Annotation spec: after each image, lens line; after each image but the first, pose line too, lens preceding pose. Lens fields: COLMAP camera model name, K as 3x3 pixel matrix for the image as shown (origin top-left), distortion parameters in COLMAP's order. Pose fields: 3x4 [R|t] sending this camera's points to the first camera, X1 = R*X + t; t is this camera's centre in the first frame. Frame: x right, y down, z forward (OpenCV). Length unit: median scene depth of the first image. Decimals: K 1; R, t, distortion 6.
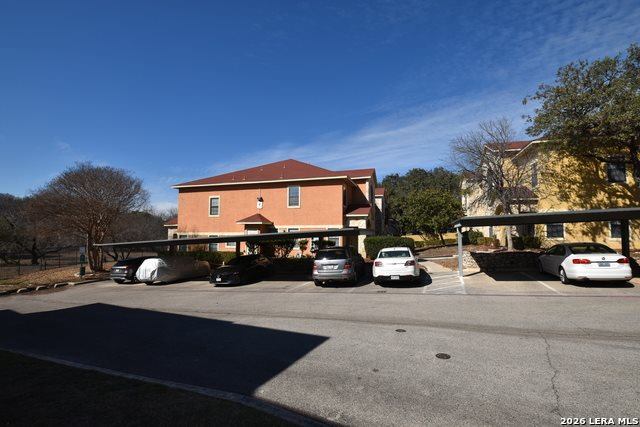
lens RADIAL K [[266.7, 0, 323.8], [0, 266.7, 220.2], [0, 0, 1]] dist [-0.010642, -0.011136]
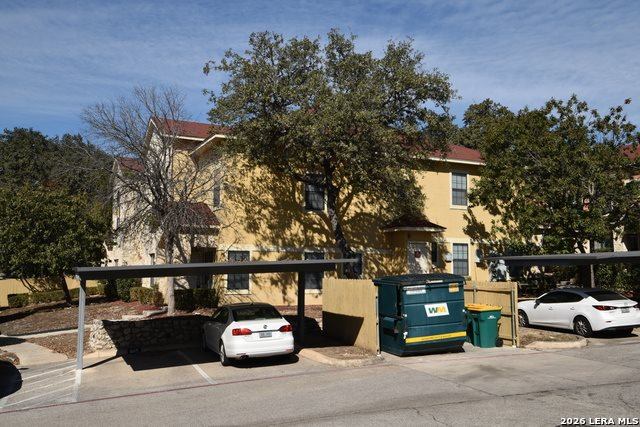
lens RADIAL K [[661.1, 0, 334.1], [0, 661.1, 205.6], [0, 0, 1]] dist [0.063579, -0.009708]
pose [[0.730028, 0.055962, 0.681122, -0.057906], [-0.042464, 0.998430, -0.036520, -0.091620], [-0.682097, -0.002262, 0.731259, -0.348069]]
